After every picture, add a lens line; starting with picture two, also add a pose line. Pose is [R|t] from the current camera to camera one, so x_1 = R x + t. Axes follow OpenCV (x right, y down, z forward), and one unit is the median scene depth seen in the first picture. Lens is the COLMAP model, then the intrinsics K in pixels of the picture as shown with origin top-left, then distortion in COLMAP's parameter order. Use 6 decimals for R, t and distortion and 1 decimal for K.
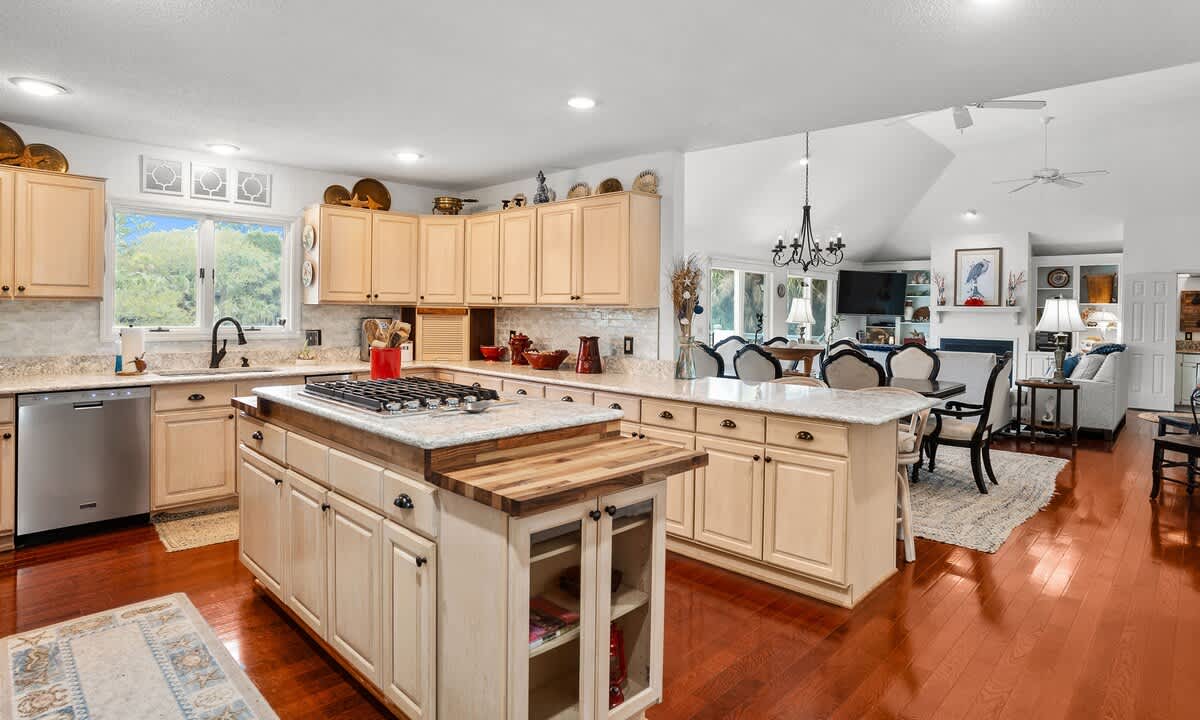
lens RADIAL K [[653.8, 0, 602.9], [0, 653.8, 317.3], [0, 0, 1]] dist [-0.071969, 0.037907]
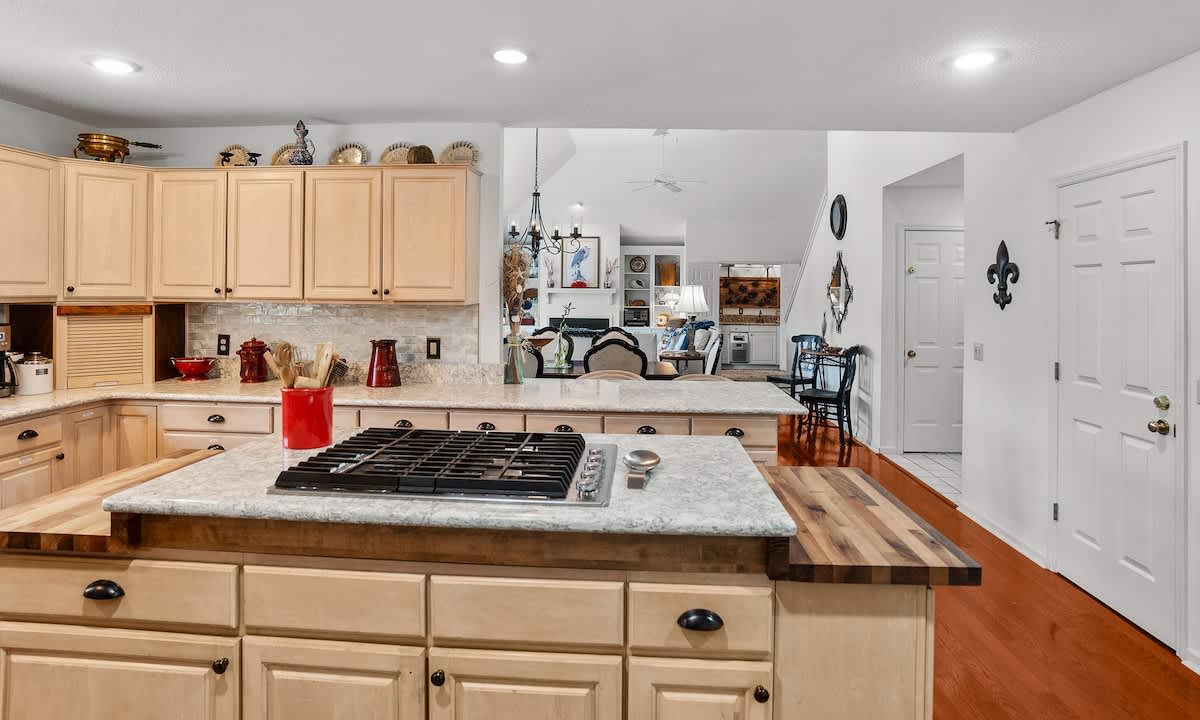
lens RADIAL K [[669.2, 0, 600.7], [0, 669.2, 277.1], [0, 0, 1]] dist [-0.064301, 0.038106]
pose [[0.760361, 0.006151, 0.649471, -0.293780], [0.010478, 0.999709, -0.021735, -0.022636], [-0.649416, 0.023332, 0.760075, 0.183653]]
